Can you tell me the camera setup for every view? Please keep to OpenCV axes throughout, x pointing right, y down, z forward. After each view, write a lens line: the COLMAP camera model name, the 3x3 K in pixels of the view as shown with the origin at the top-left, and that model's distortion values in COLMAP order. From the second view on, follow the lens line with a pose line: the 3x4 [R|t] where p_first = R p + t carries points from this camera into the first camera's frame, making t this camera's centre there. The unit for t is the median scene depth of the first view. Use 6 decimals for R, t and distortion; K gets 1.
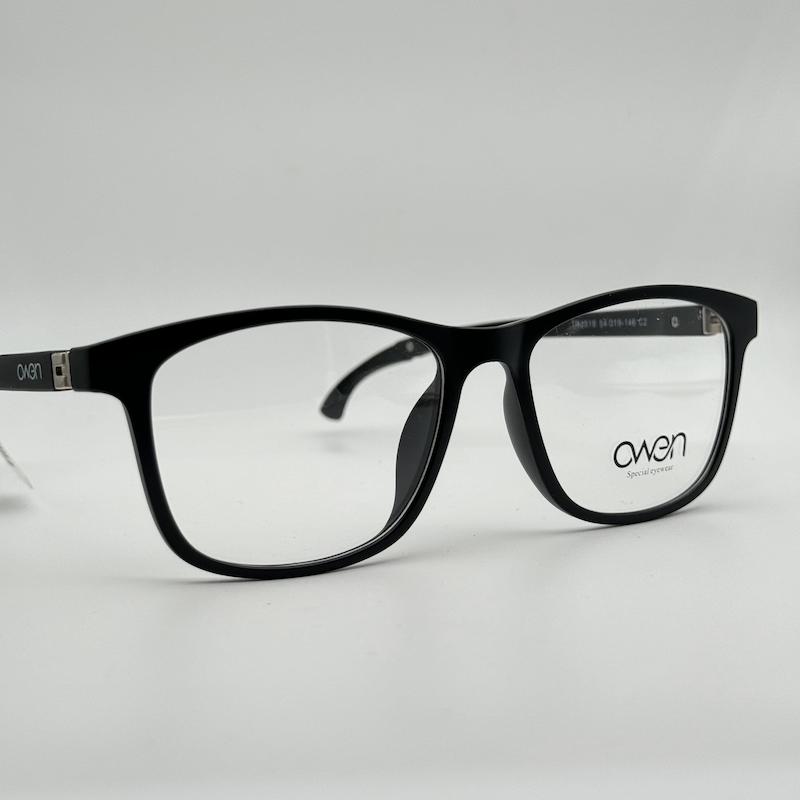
lens RADIAL K [[1554.8, 0, 400.0], [0, 1554.8, 400.0], [0, 0, 1]] dist [0.053930, 0.185266]
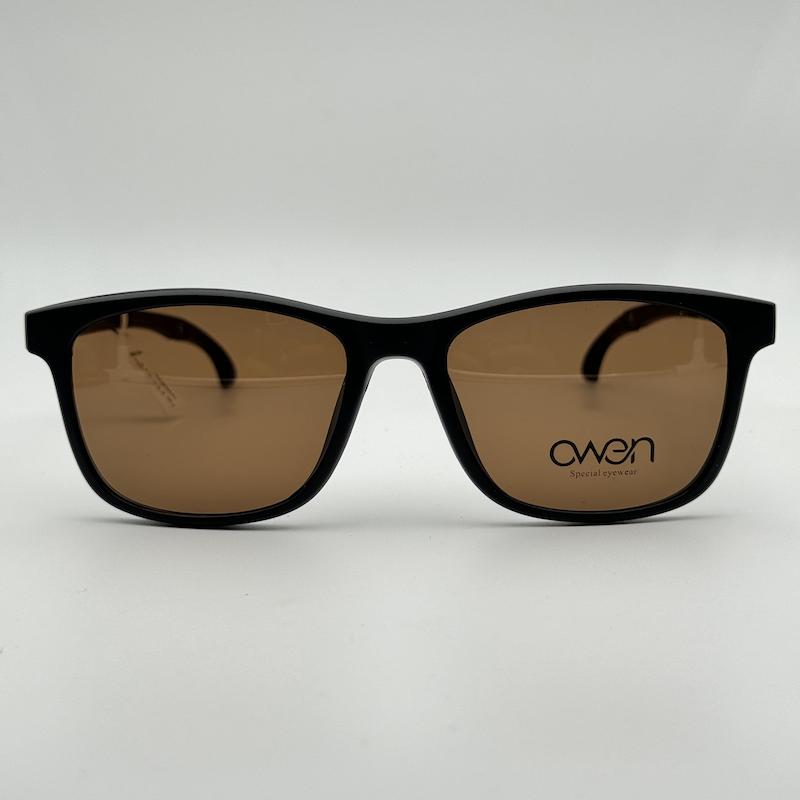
lens RADIAL K [[1554.8, 0, 400.0], [0, 1554.8, 400.0], [0, 0, 1]] dist [0.053930, 0.185266]
pose [[0.863252, 0.102084, -0.494343, 0.529111], [-0.073650, 0.994329, 0.076721, -0.065296], [0.499371, -0.029822, 0.865875, 0.095615]]
